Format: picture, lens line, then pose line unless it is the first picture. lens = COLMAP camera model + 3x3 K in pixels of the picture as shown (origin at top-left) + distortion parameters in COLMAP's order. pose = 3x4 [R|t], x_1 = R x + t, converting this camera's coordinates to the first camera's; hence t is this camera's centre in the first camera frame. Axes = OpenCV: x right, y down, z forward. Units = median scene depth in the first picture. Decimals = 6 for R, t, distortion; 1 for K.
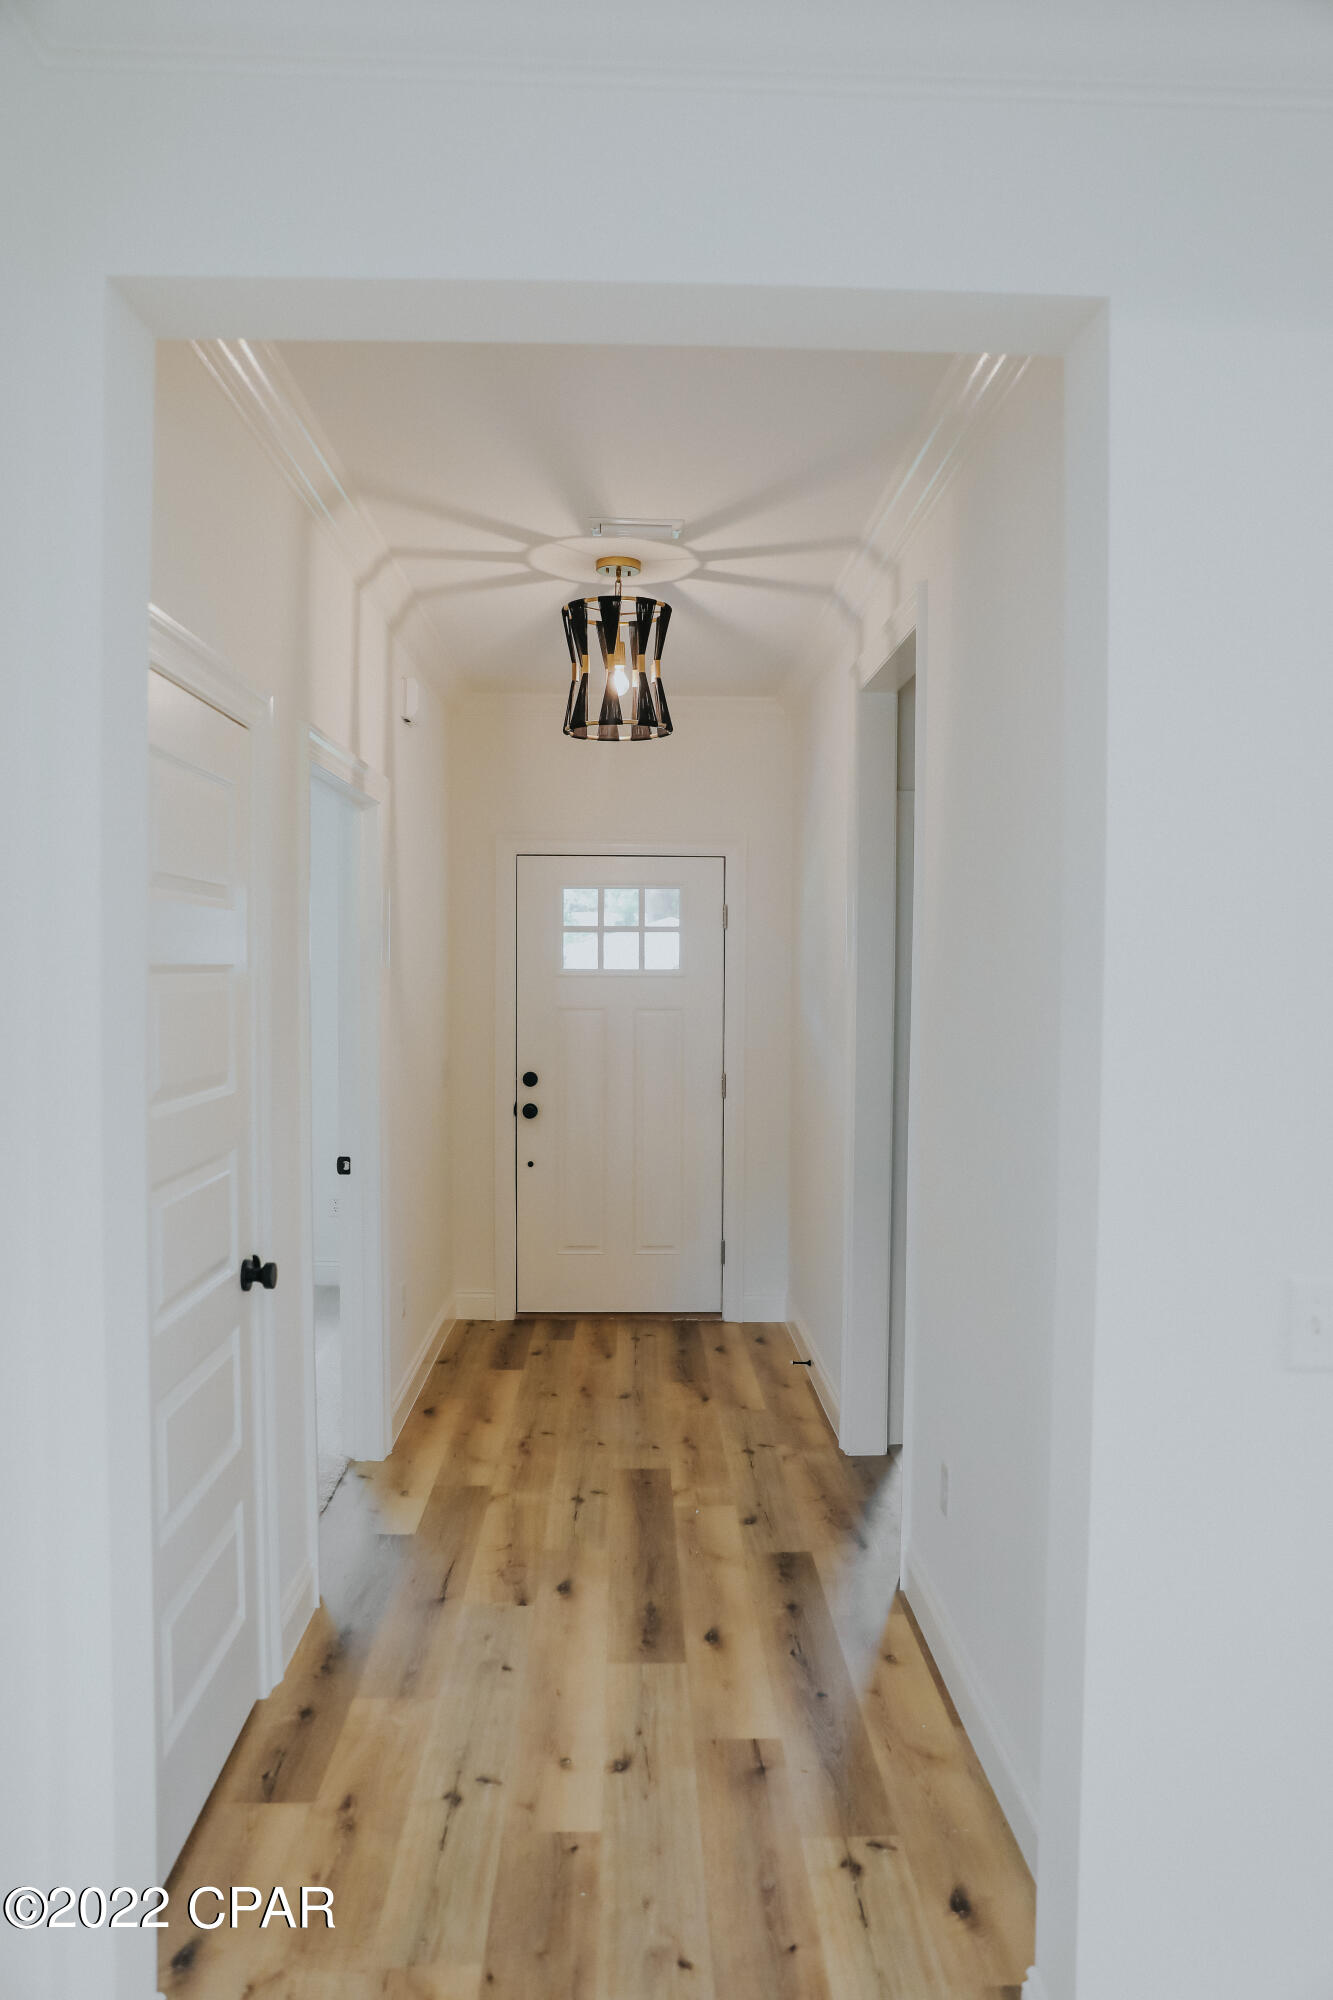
lens RADIAL K [[1396.6, 0, 666.5], [0, 1396.6, 1000.0], [0, 0, 1]] dist [-0.093657, 0.072994]
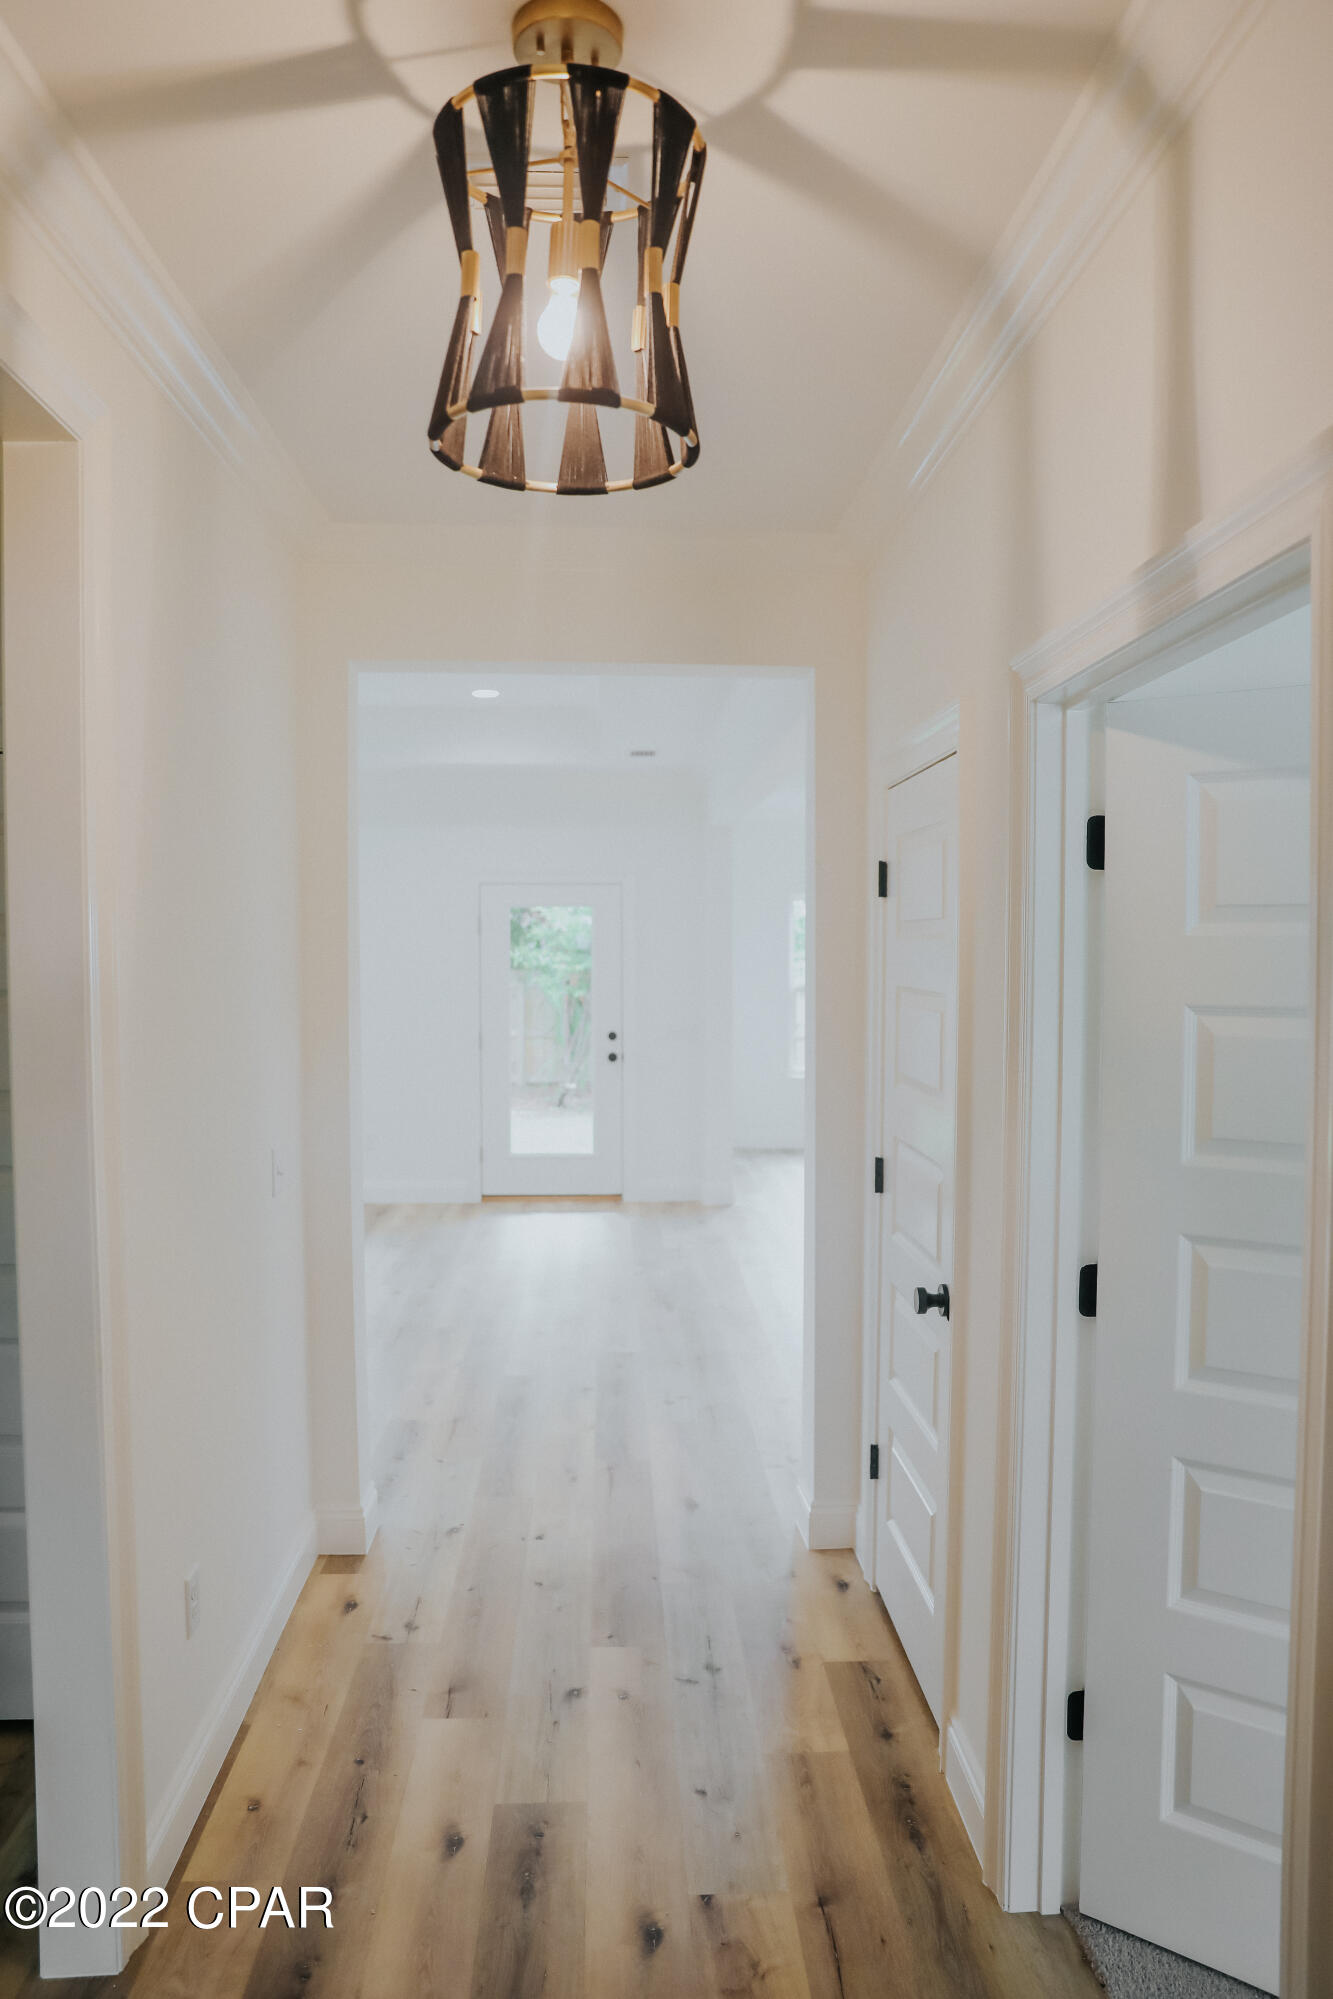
lens RADIAL K [[1395.9, 0, 666.5], [0, 1395.9, 999.5], [0, 0, 1]] dist [-0.093657, 0.072994]
pose [[-0.999818, -0.006382, -0.017977, -0.081106], [-0.007508, 0.997970, 0.063243, -0.081323], [0.017537, 0.063367, -0.997836, 1.979330]]
